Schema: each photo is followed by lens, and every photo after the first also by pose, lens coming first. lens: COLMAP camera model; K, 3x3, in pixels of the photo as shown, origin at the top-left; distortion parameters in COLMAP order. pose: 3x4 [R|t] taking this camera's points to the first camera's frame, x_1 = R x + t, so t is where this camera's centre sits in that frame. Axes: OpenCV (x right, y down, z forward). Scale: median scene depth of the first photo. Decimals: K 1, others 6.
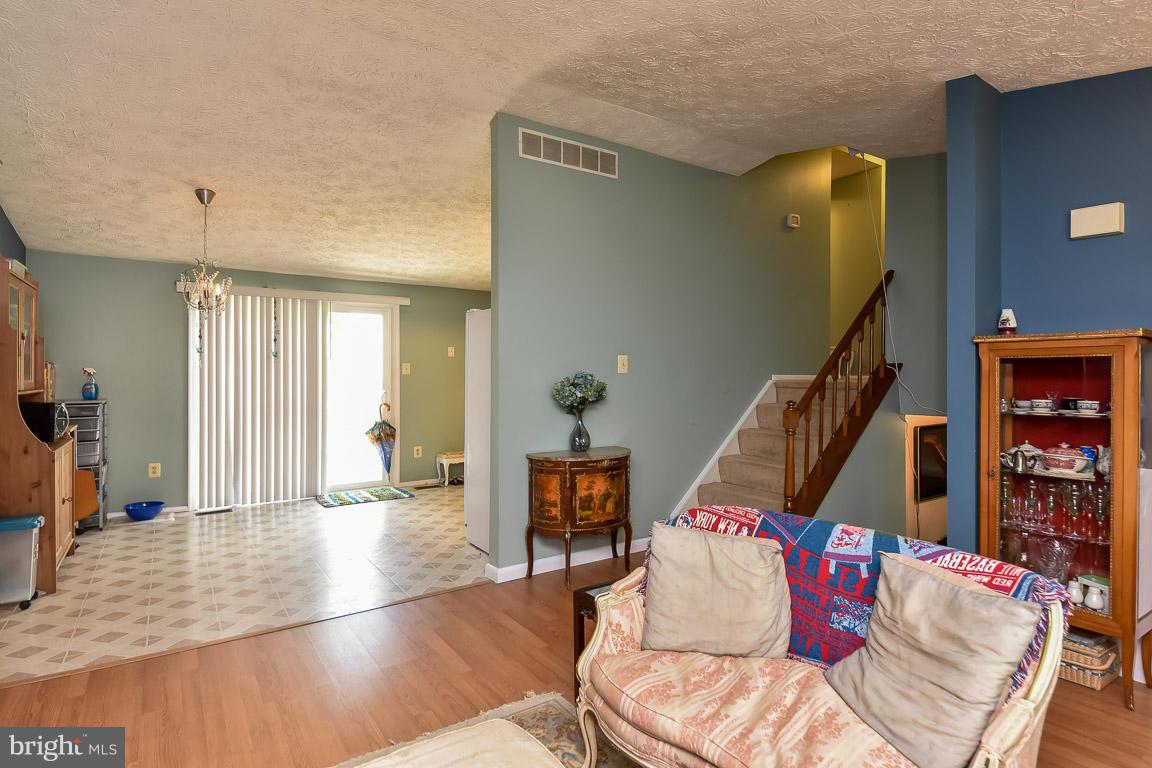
lens RADIAL K [[590.6, 0, 576.0], [0, 590.6, 384.0], [0, 0, 1]] dist [-0.000400, -0.000181]
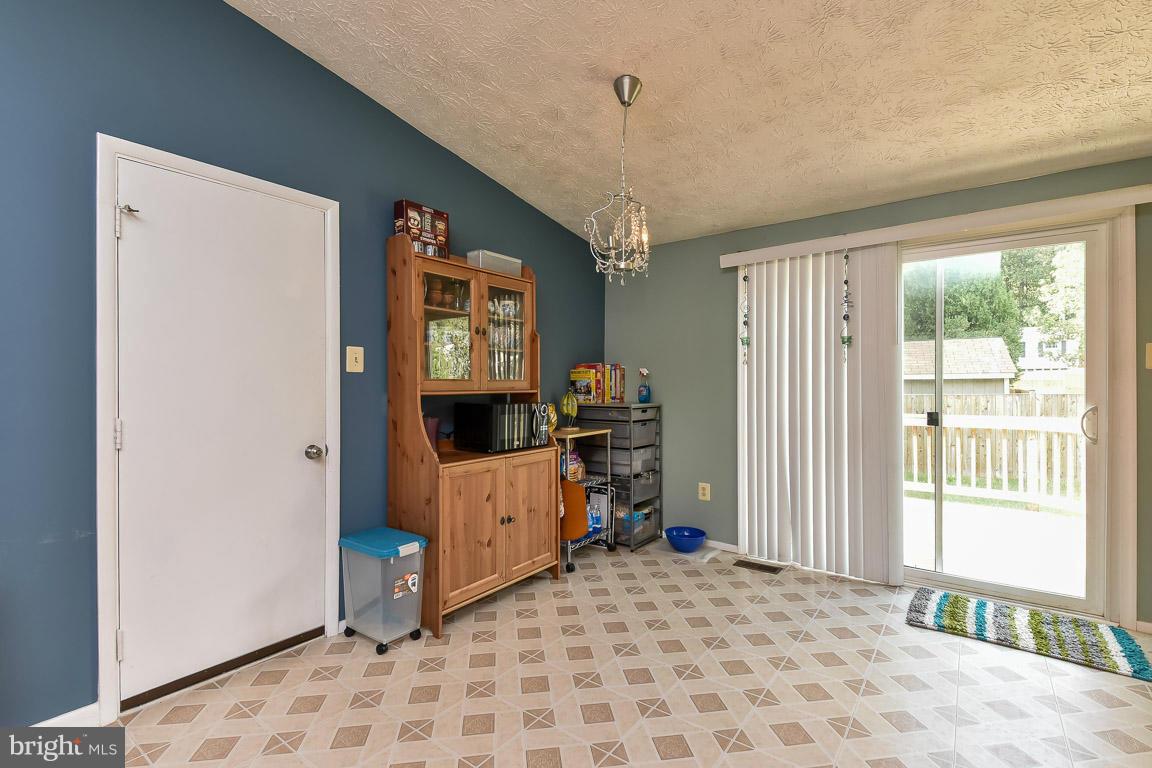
lens RADIAL K [[520.8, 0, 576.0], [0, 520.8, 384.0], [0, 0, 1]] dist [-0.001702, -0.000601]
pose [[0.325870, -0.001634, -0.945413, -0.087188], [-0.011664, 0.999915, -0.005749, 0.002743], [0.945343, 0.012900, 0.325824, 0.593450]]
